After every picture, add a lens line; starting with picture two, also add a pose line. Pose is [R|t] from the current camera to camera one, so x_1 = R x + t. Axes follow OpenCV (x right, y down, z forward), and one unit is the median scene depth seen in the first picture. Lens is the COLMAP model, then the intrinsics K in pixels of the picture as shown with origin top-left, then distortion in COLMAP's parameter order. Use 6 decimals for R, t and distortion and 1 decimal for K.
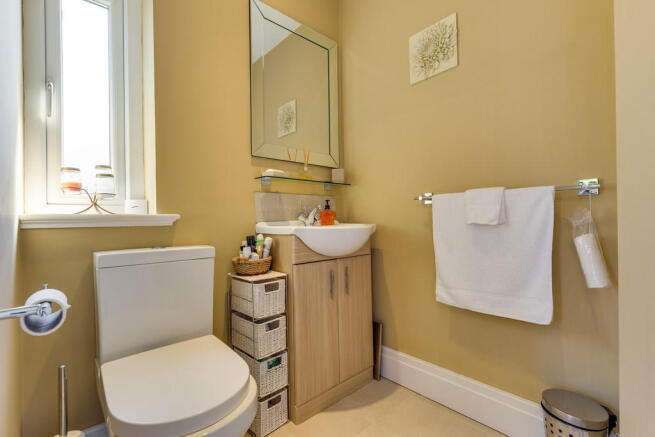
lens RADIAL K [[297.3, 0, 327.4], [0, 297.3, 218.4], [0, 0, 1]] dist [0.010761, 0.000212]
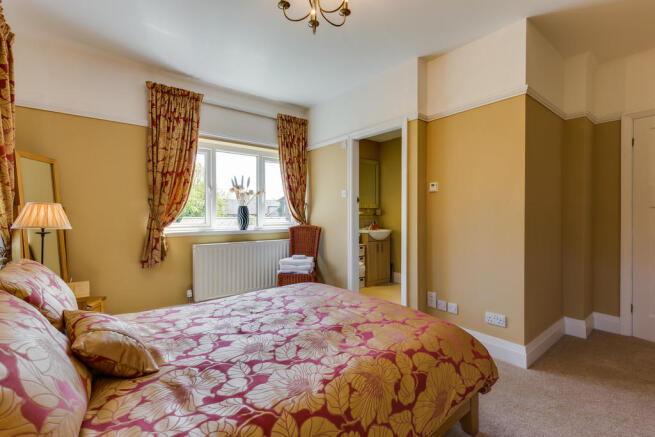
lens RADIAL K [[297.3, 0, 324.1], [0, 297.3, 222.2], [0, 0, 1]] dist [0.010761, 0.000212]
pose [[0.997388, 0.012620, -0.071116, -0.301323], [-0.010542, 0.999508, 0.029529, -0.137053], [0.071454, -0.028702, 0.997031, -2.003718]]
